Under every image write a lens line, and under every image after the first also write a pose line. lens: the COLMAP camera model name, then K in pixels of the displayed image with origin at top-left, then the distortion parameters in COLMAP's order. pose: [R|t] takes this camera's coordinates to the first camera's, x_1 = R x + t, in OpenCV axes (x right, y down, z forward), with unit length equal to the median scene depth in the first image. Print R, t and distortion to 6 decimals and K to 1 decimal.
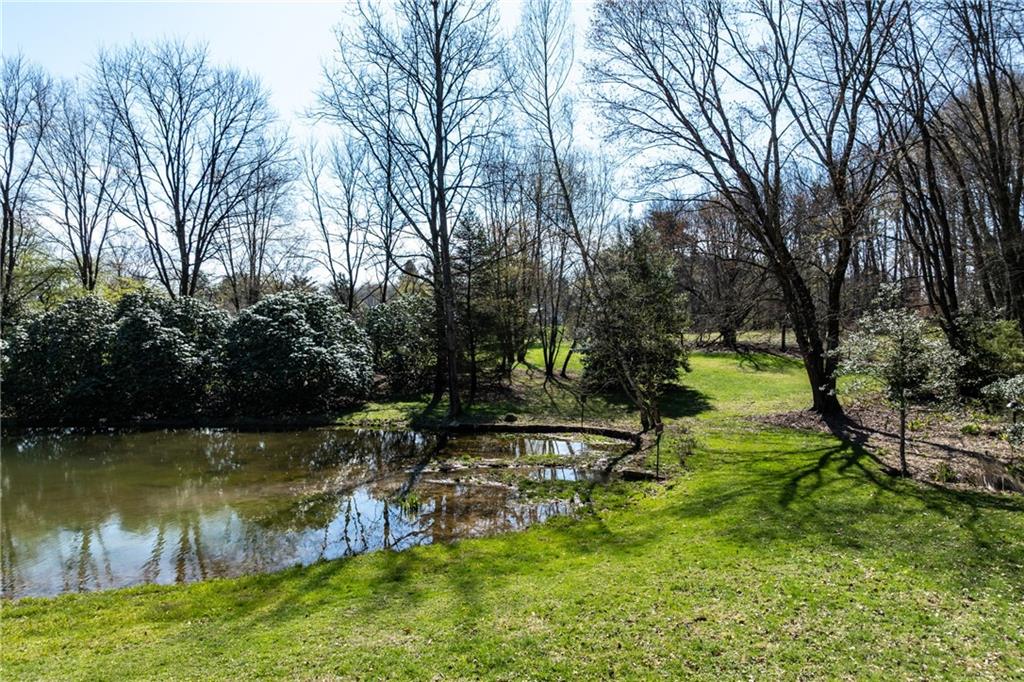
lens RADIAL K [[721.4, 0, 512.0], [0, 721.4, 341.0], [0, 0, 1]] dist [-0.033939, -0.001132]
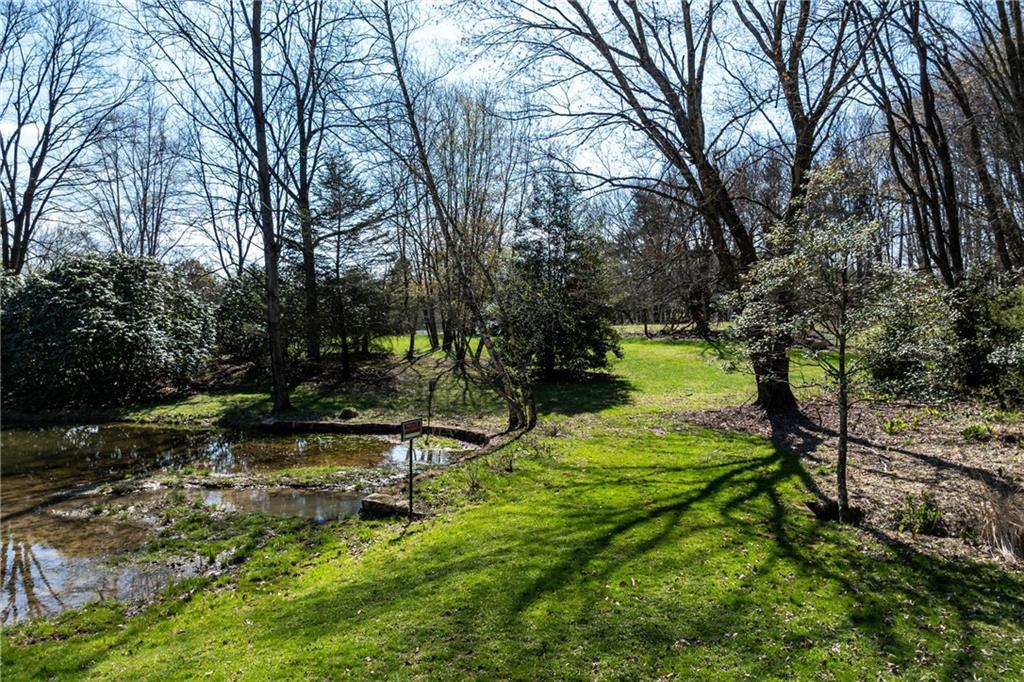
lens RADIAL K [[721.4, 0, 512.0], [0, 721.4, 341.0], [0, 0, 1]] dist [-0.033939, -0.001132]
pose [[0.999855, 0.001303, -0.017008, 0.186818], [-0.001314, 0.999999, -0.000656, 0.033747], [0.017007, 0.000678, 0.999855, 0.276382]]
